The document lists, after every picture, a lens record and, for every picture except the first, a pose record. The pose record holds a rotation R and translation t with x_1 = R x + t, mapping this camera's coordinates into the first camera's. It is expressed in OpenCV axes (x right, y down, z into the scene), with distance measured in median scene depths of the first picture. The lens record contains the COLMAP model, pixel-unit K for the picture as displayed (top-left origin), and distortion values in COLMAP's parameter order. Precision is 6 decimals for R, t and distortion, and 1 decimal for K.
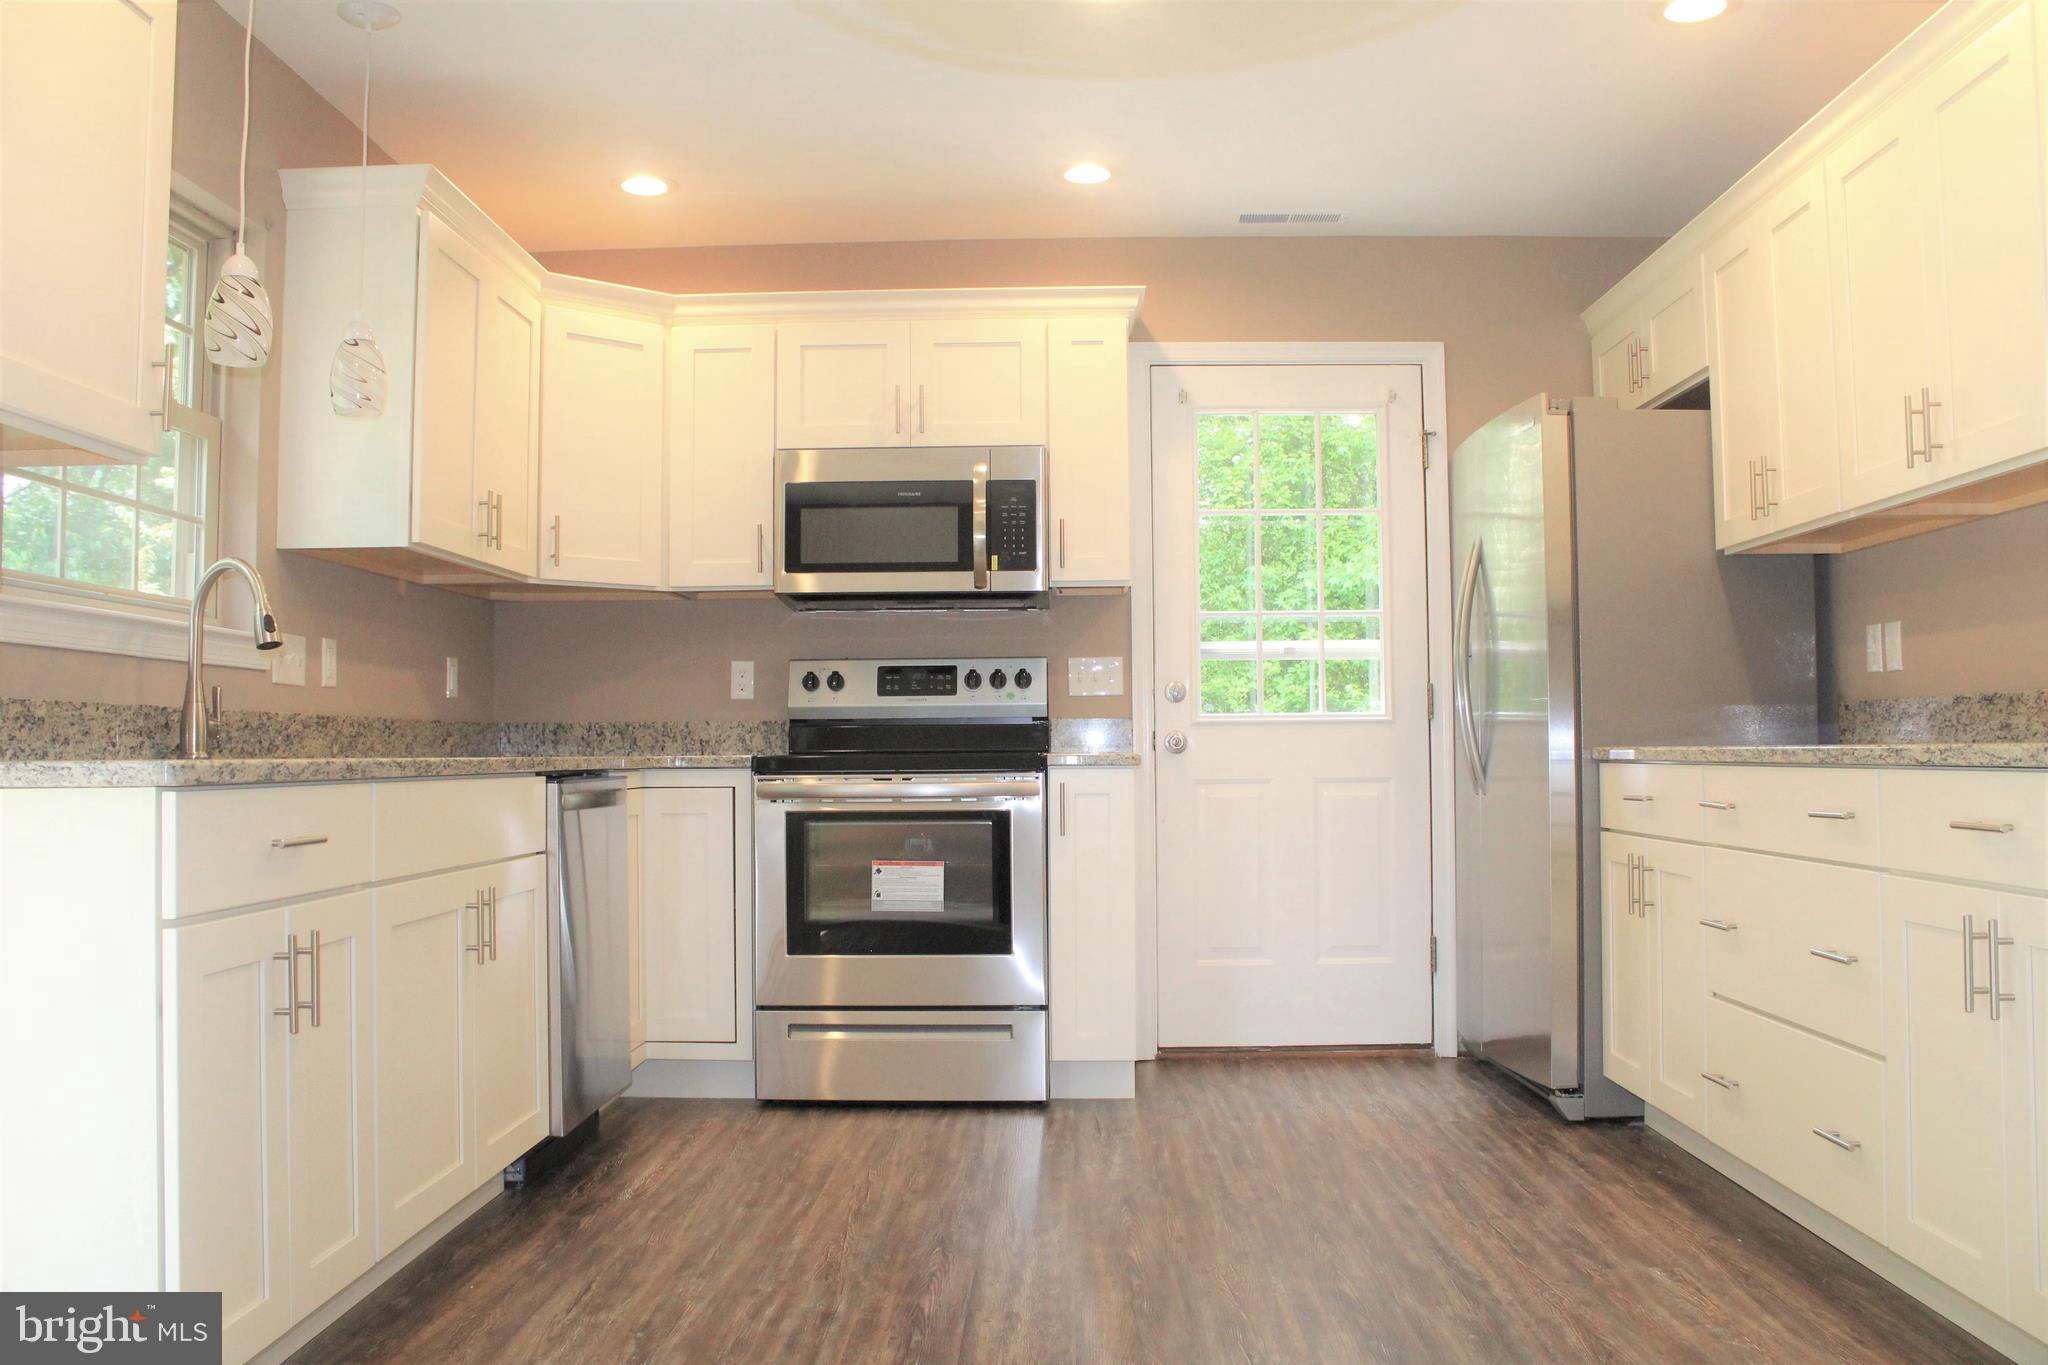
lens RADIAL K [[1709.7, 0, 1024.0], [0, 1709.7, 682.5], [0, 0, 1]] dist [-0.178567, 0.172978]
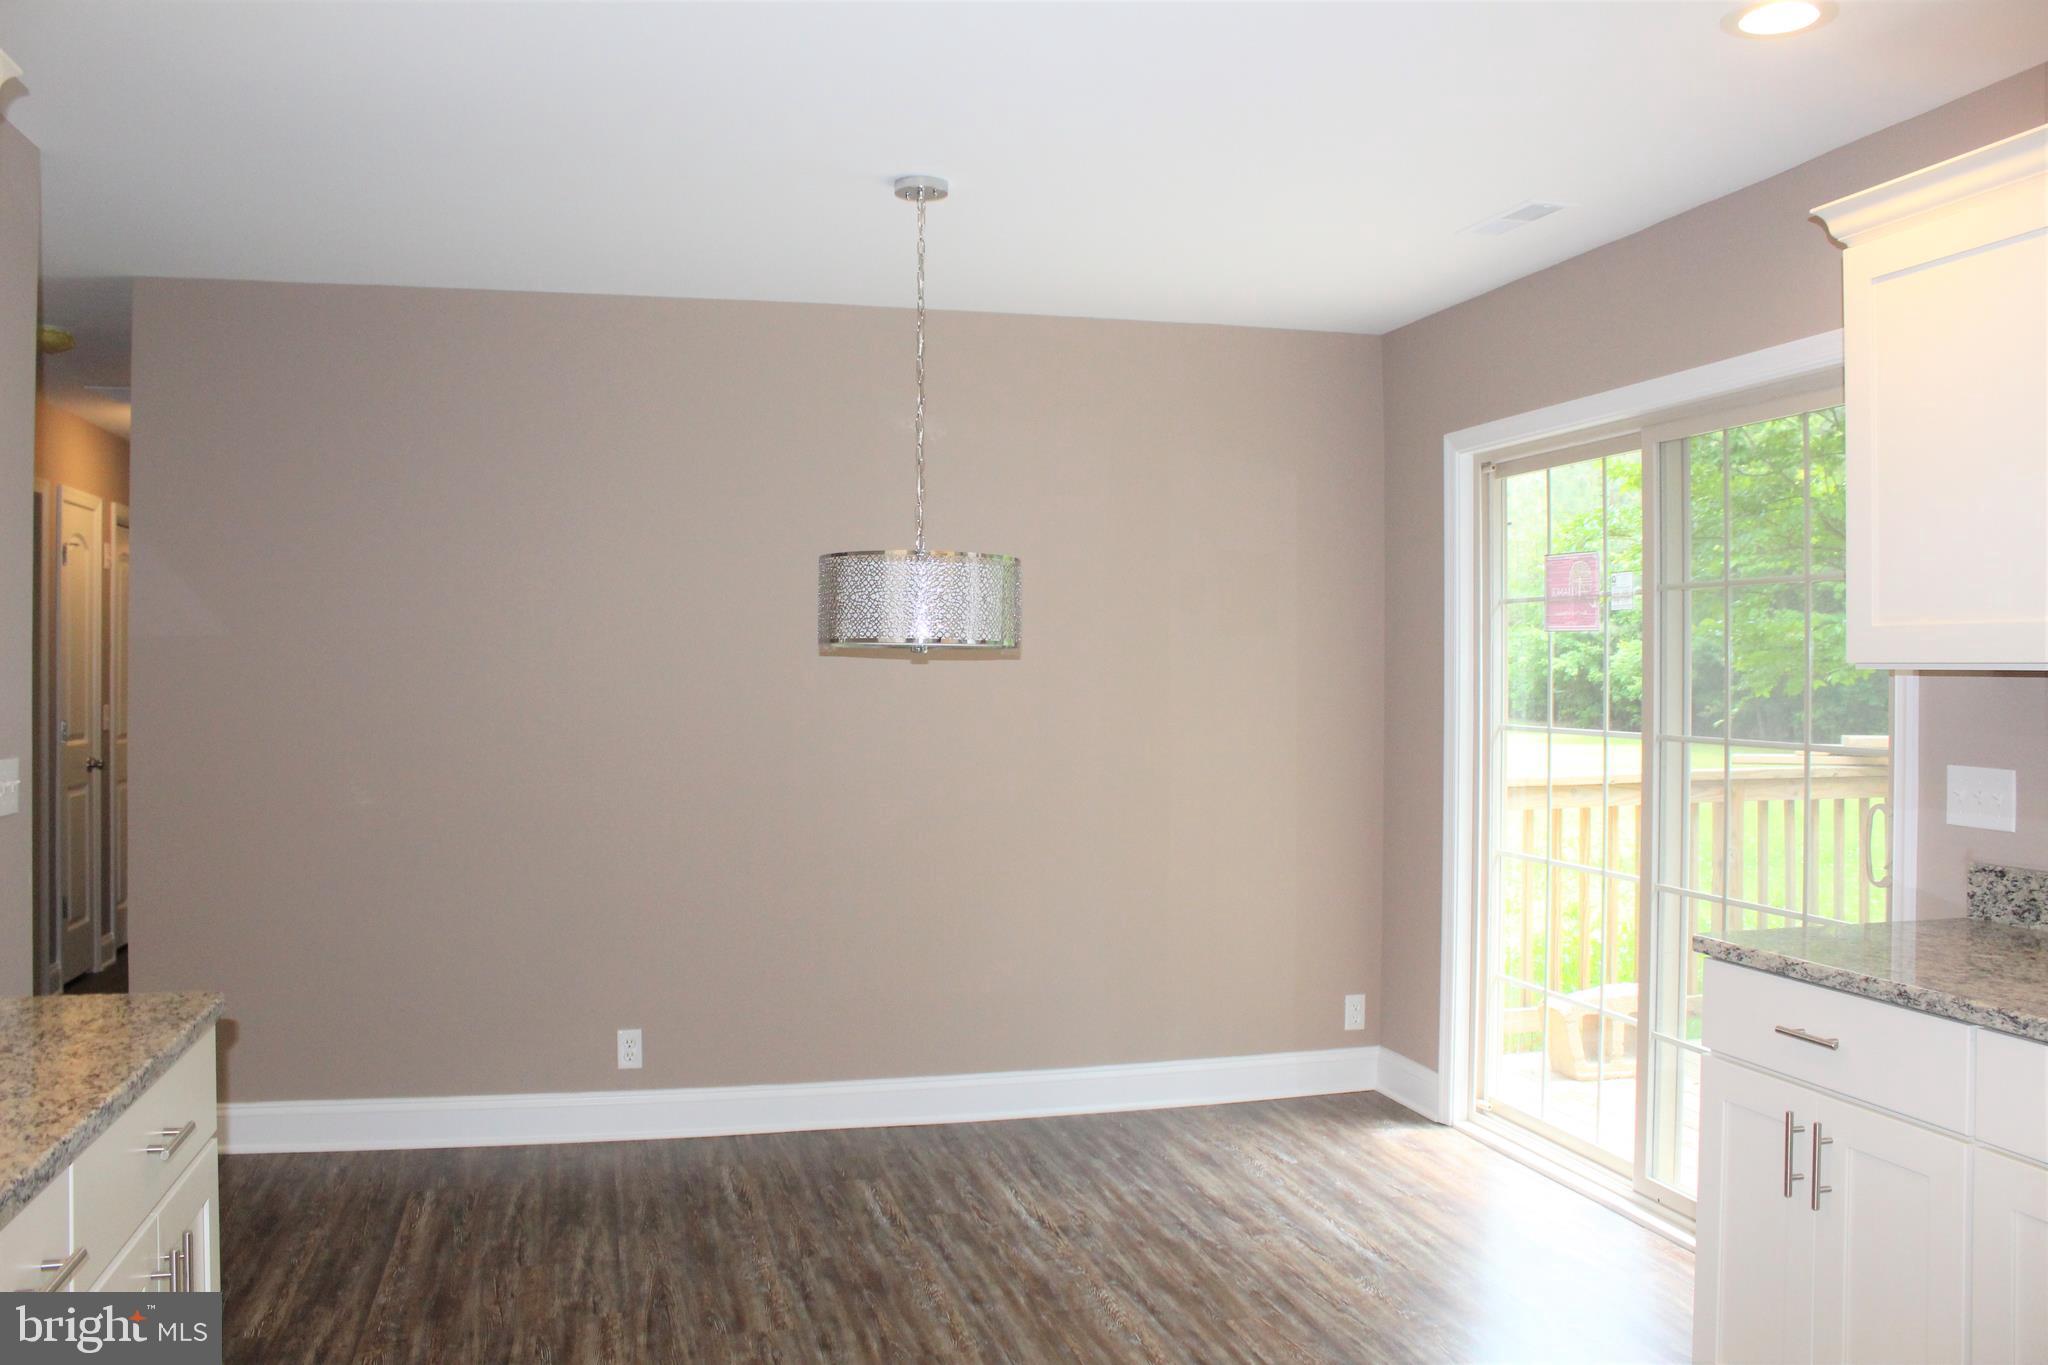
lens RADIAL K [[1709.7, 0, 1024.0], [0, 1709.7, 682.5], [0, 0, 1]] dist [-0.178567, 0.172978]
pose [[-0.964242, 0.008582, -0.264886, 0.183110], [0.016849, 0.999439, -0.028956, -0.059550], [0.264489, -0.032384, -0.963845, 0.964533]]
